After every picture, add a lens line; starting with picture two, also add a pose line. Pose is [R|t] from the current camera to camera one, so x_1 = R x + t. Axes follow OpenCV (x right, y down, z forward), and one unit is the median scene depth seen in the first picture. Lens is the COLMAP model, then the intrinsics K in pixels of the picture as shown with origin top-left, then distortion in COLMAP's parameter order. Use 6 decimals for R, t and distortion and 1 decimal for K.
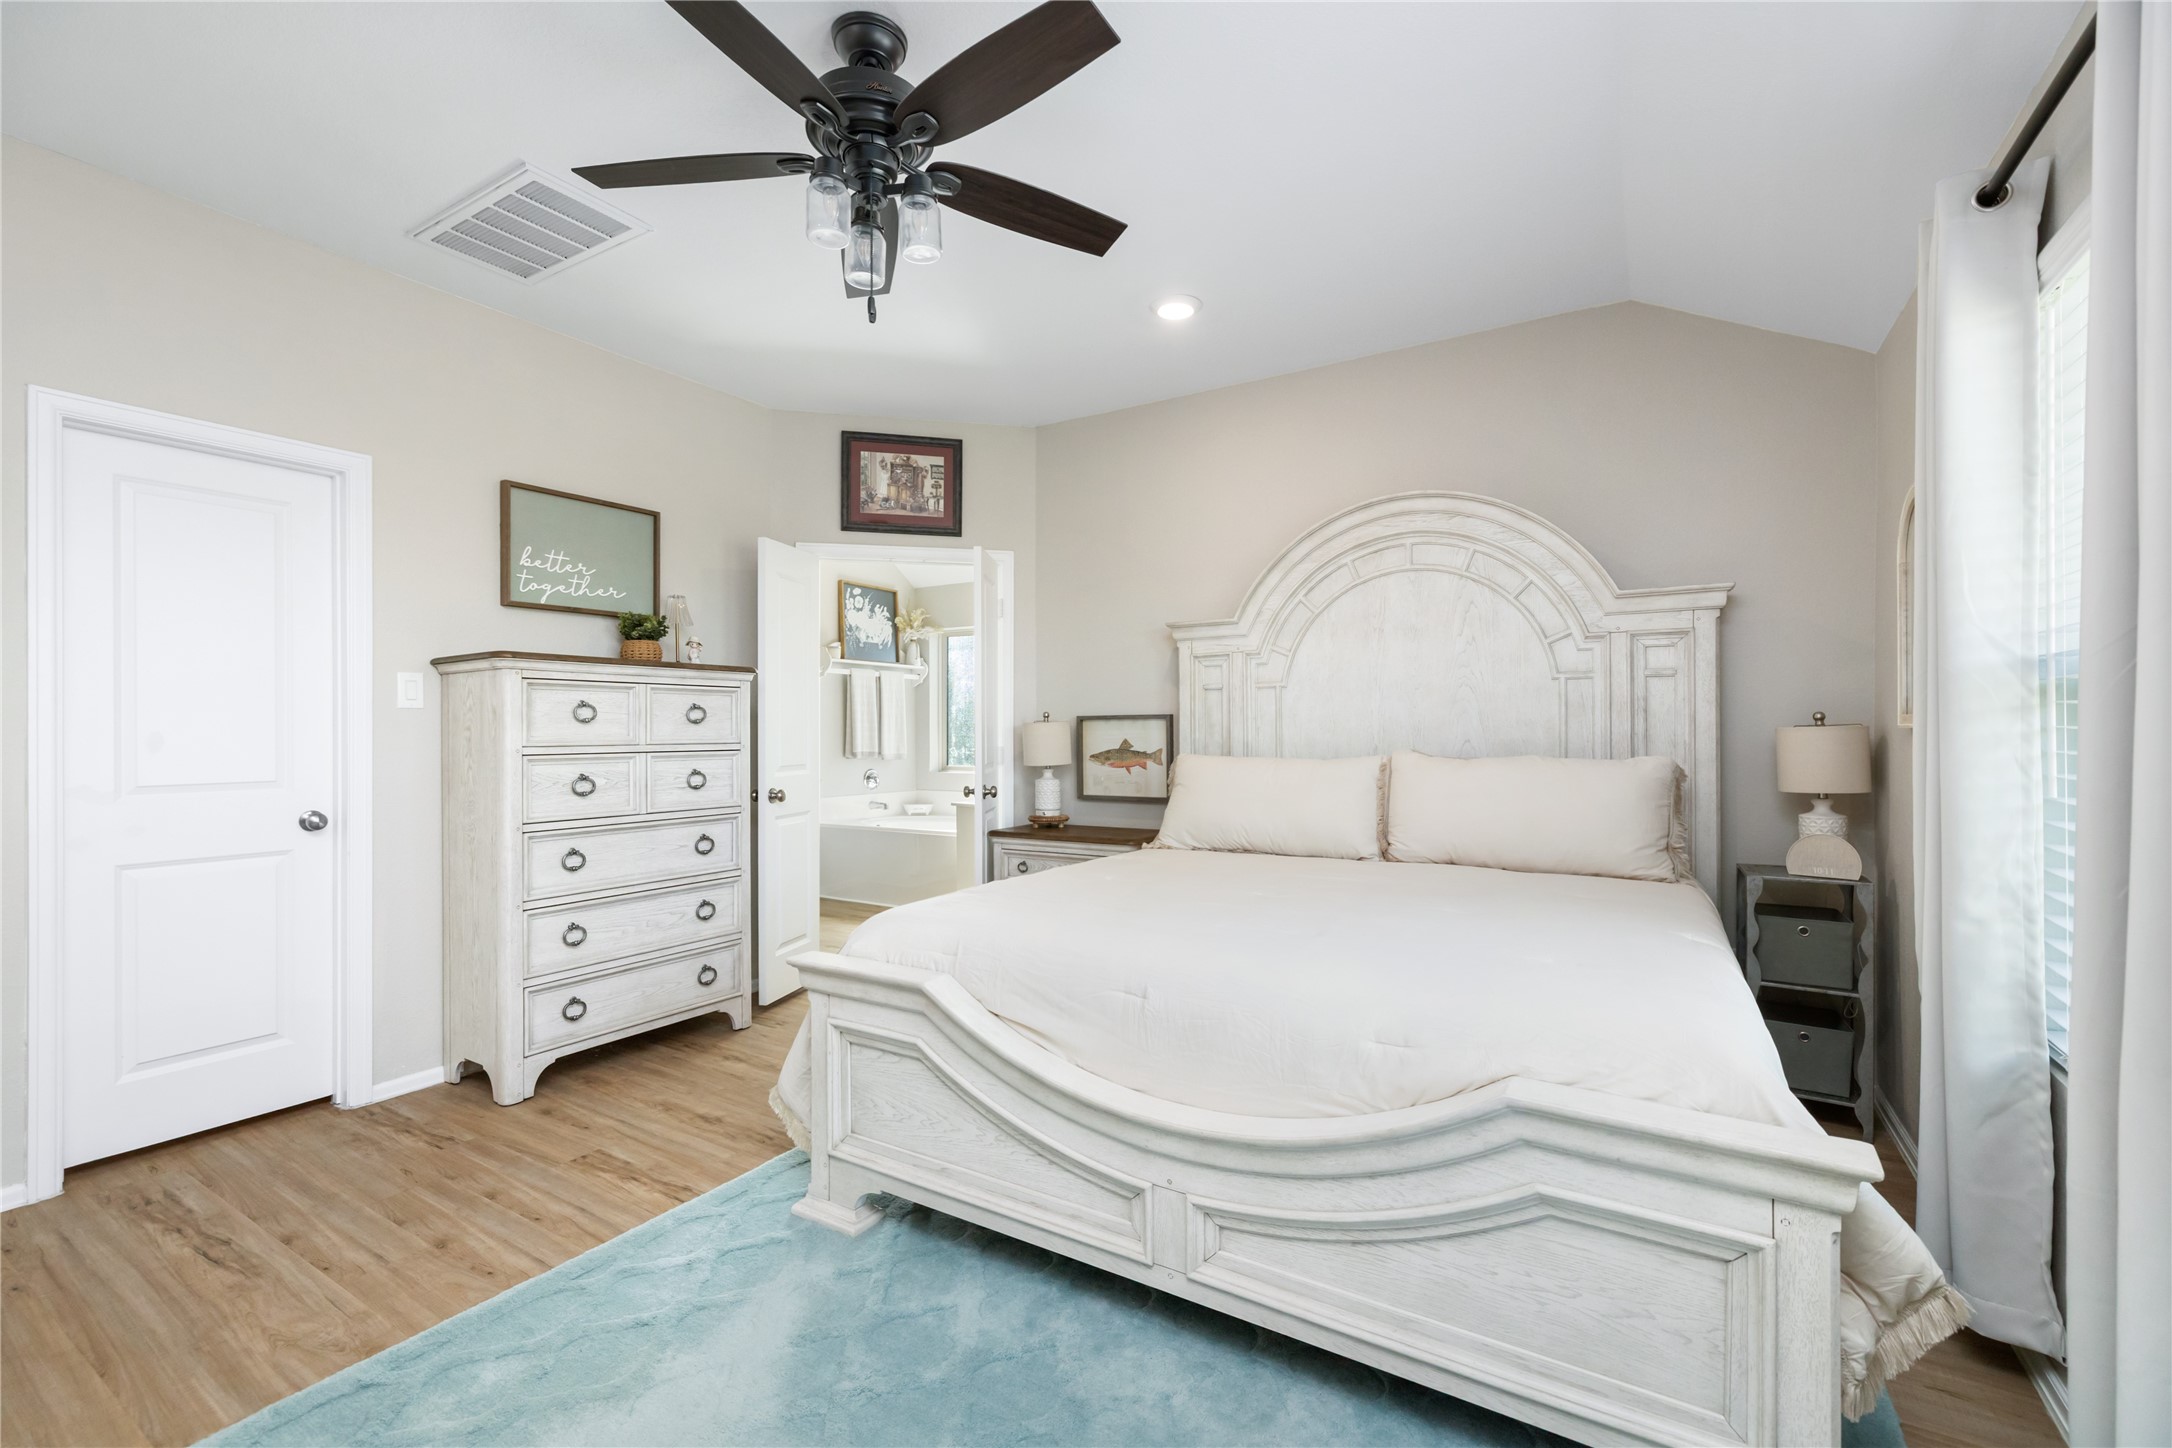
lens RADIAL K [[926.6, 0, 1151.6], [0, 926.6, 742.2], [0, 0, 1]] dist [0.006916, -0.002539]
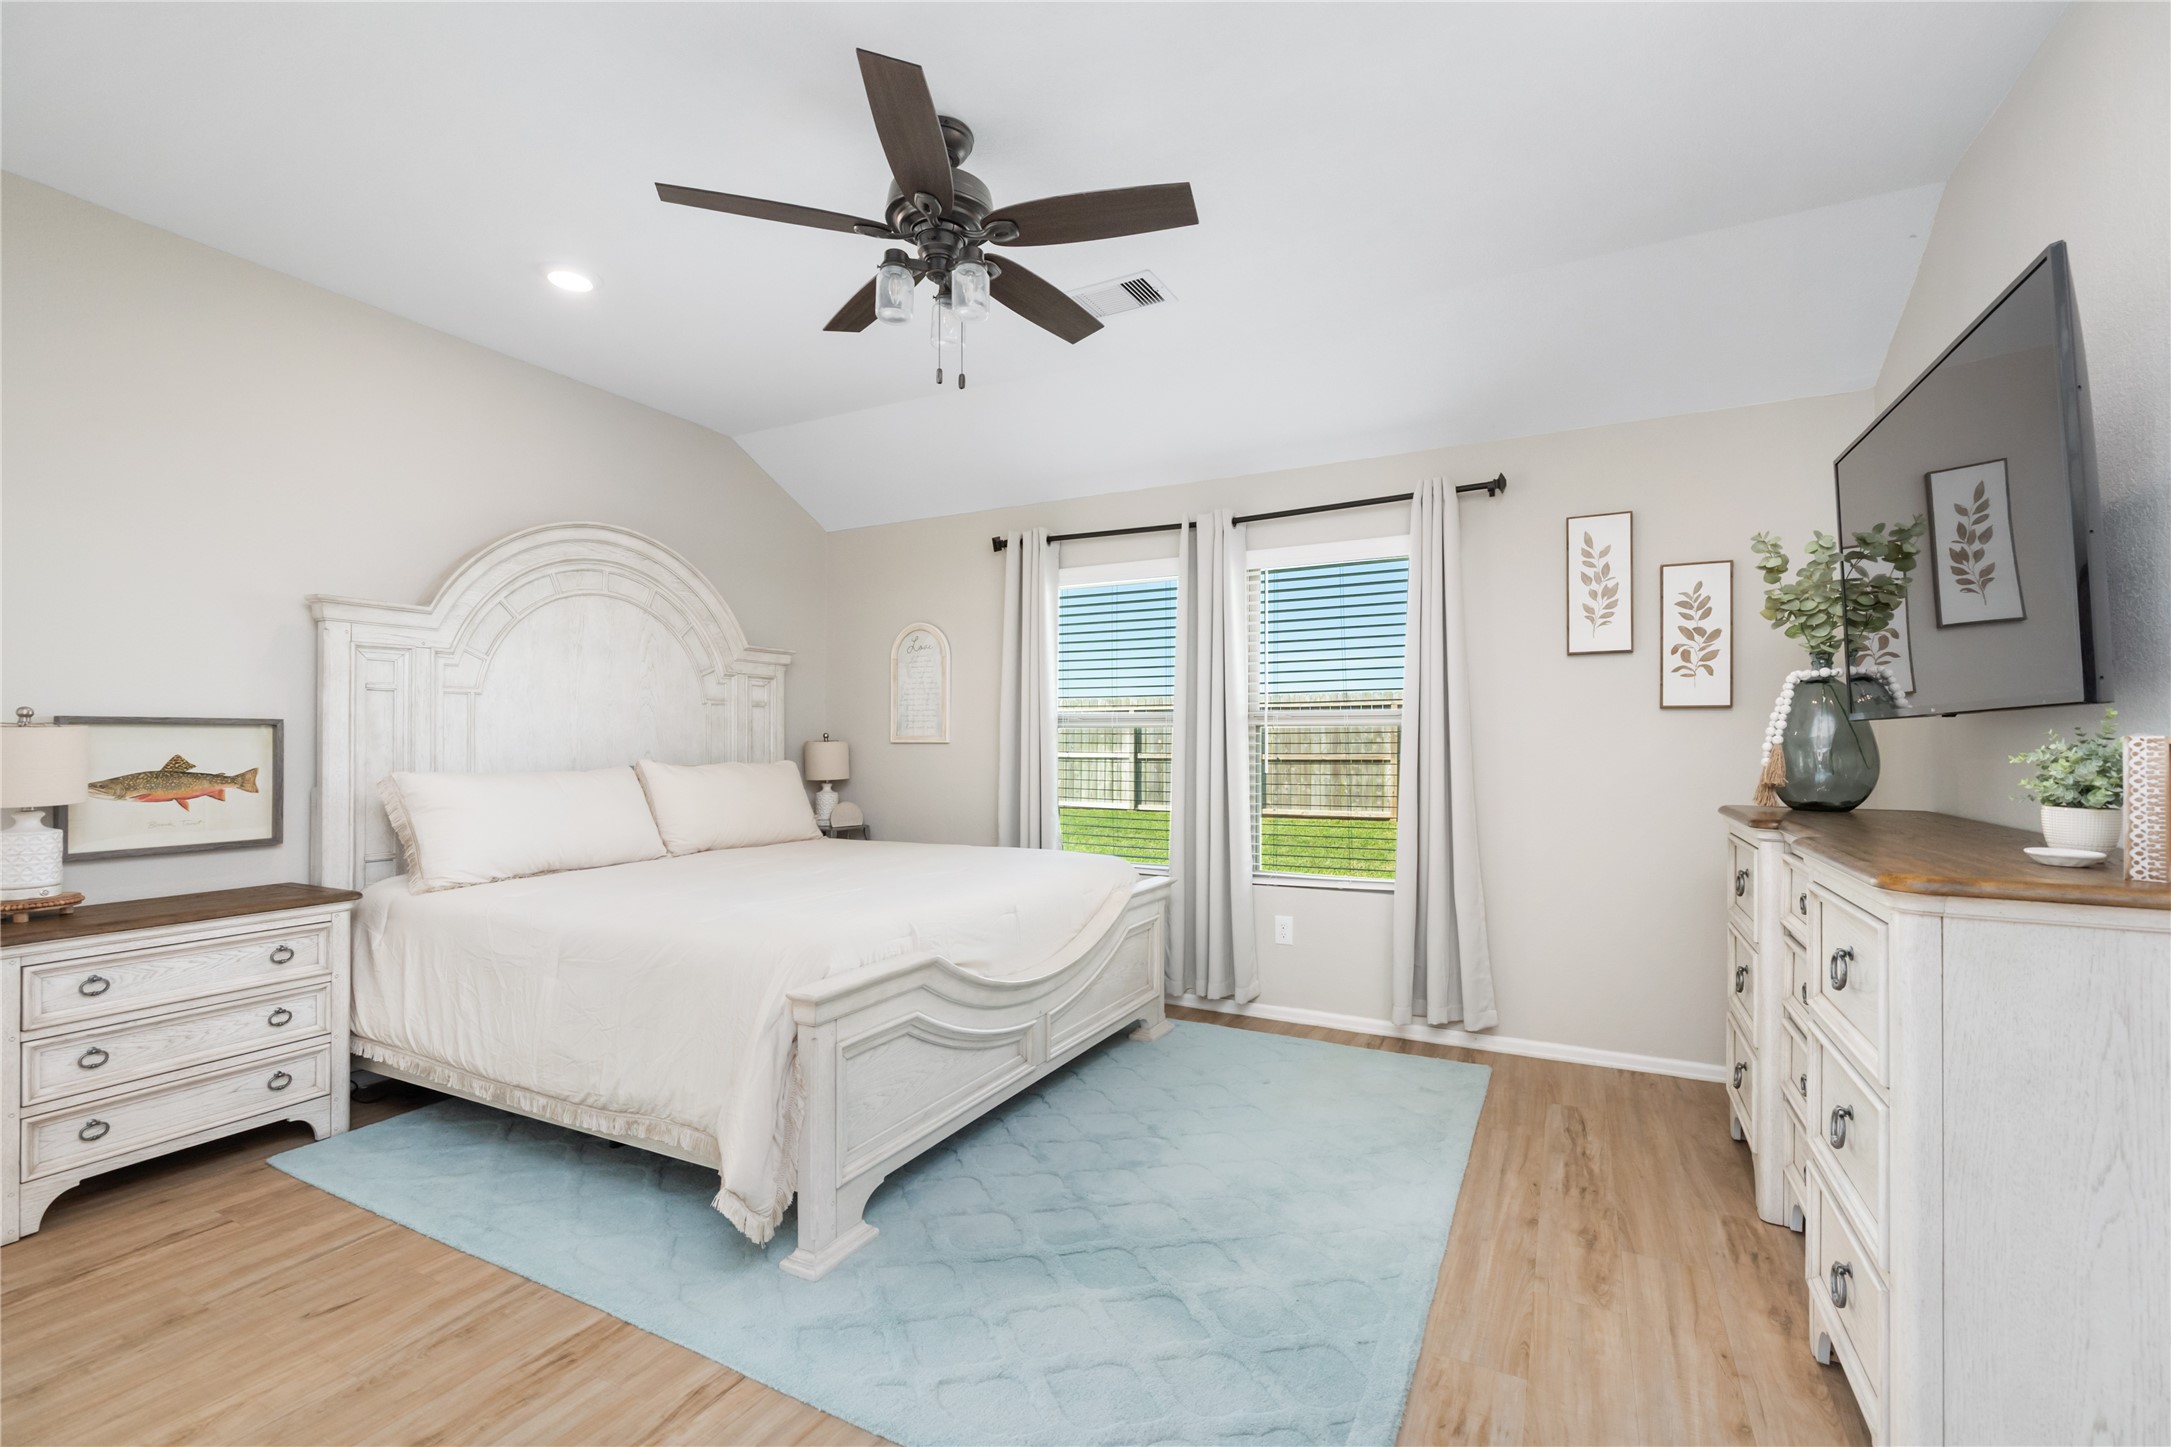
lens RADIAL K [[926.2, 0, 1090.0], [0, 926.2, 728.5], [0, 0, 1]] dist [0.006916, -0.002539]
pose [[-0.060522, 0.011895, 0.998096, -0.816545], [0.001356, 0.999929, -0.011835, -0.015456], [-0.998166, 0.000637, -0.060534, 0.484773]]
